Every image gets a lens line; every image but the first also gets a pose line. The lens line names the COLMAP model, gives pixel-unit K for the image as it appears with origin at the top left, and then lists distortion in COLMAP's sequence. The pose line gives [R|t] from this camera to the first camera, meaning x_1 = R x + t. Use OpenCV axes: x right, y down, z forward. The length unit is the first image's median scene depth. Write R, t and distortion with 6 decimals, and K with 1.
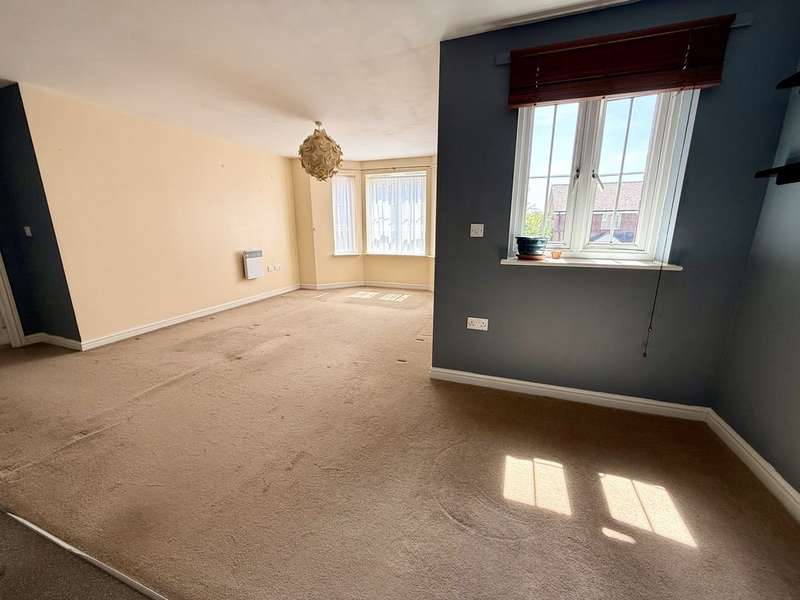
lens RADIAL K [[320.1, 0, 398.5], [0, 320.1, 302.0], [0, 0, 1]] dist [-0.001149, -0.000106]
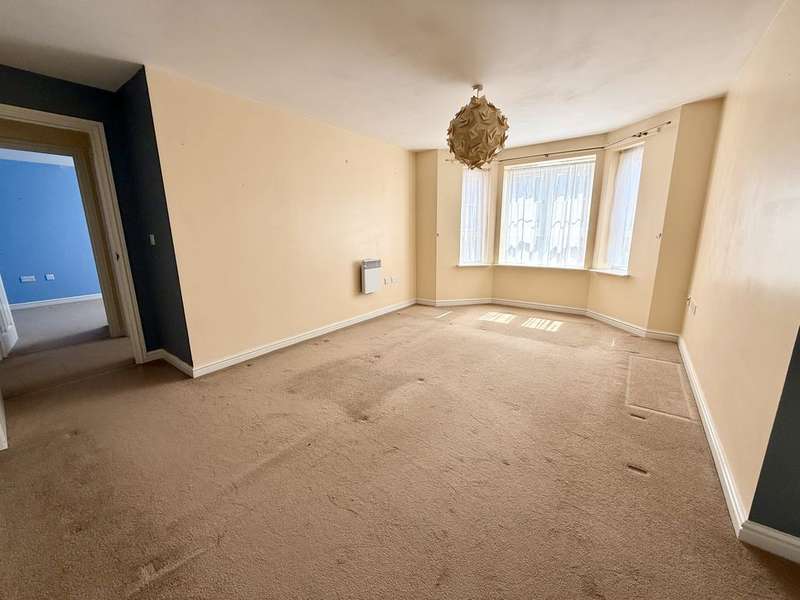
lens RADIAL K [[320.1, 0, 398.5], [0, 320.1, 302.0], [0, 0, 1]] dist [-0.001149, -0.000106]
pose [[0.961326, 0.050707, -0.270705, -0.157251], [-0.054132, 0.998520, -0.005196, -0.051305], [0.270041, 0.019649, 0.962648, 0.210727]]
